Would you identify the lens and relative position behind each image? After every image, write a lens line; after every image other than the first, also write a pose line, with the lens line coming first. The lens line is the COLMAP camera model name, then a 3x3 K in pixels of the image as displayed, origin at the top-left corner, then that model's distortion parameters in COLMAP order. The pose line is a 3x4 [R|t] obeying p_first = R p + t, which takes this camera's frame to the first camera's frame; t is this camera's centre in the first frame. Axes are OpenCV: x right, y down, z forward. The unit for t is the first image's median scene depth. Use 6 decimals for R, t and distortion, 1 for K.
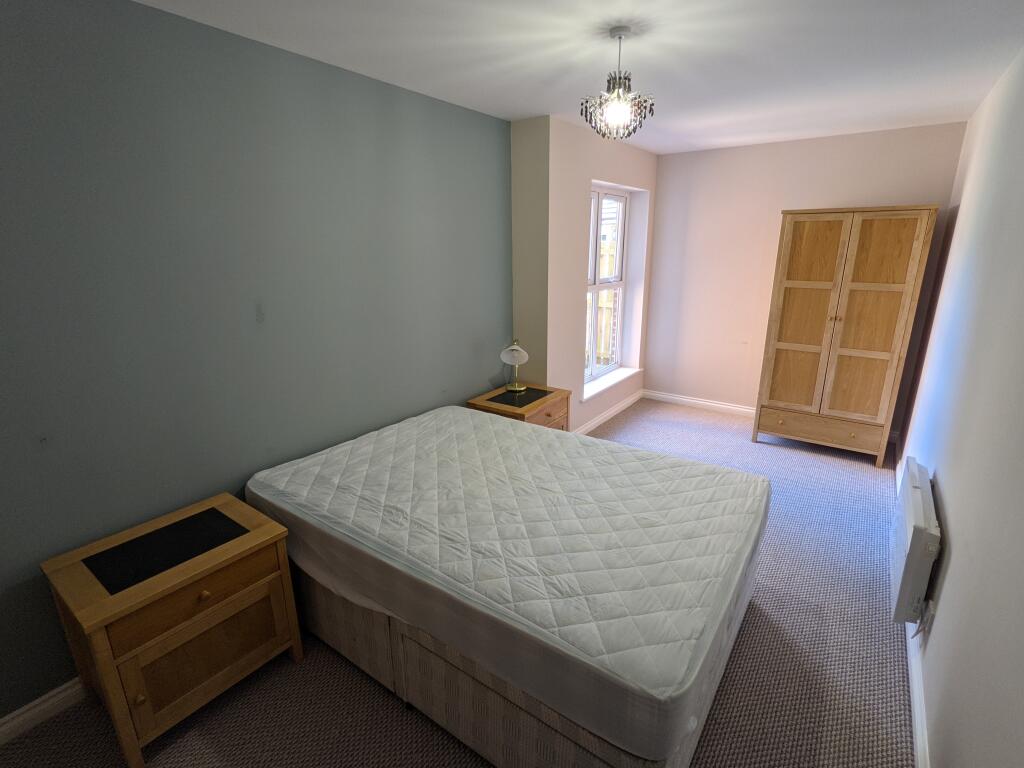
lens RADIAL K [[495.4, 0, 511.6], [0, 495.4, 383.4], [0, 0, 1]] dist [-0.002225, -0.000476]
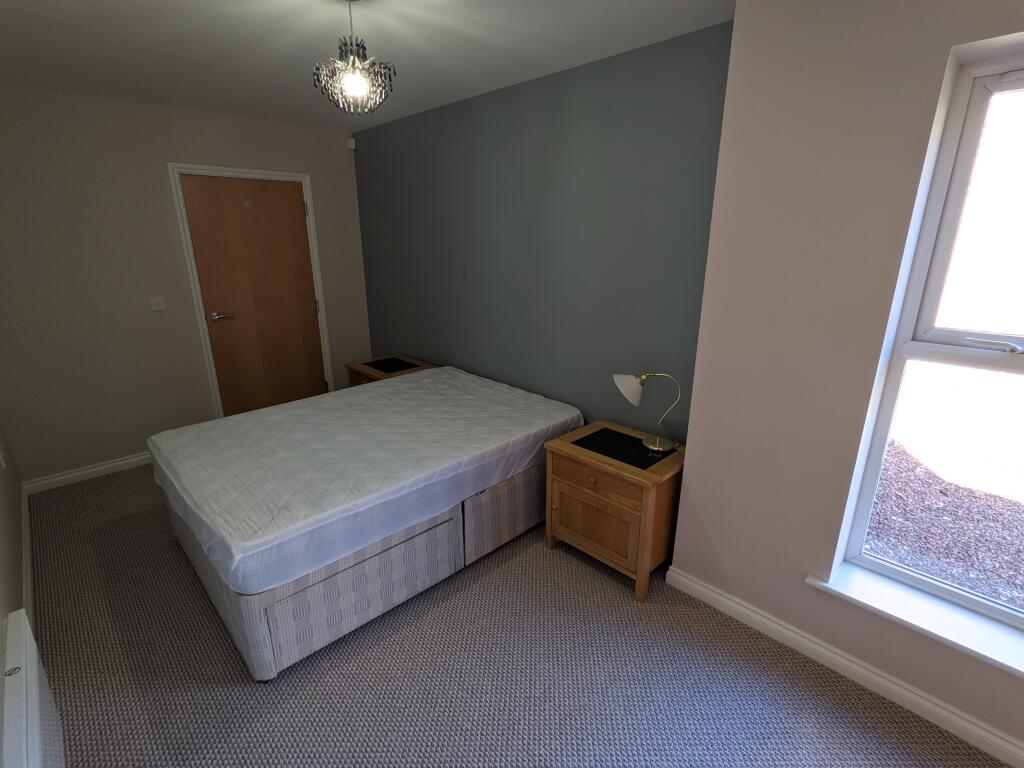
lens RADIAL K [[495.4, 0, 511.6], [0, 495.4, 383.4], [0, 0, 1]] dist [-0.002225, -0.000476]
pose [[-0.181872, 0.301322, -0.936017, 0.966555], [-0.261338, 0.902847, 0.341423, -0.365493], [0.947958, 0.306712, -0.085456, 1.250360]]
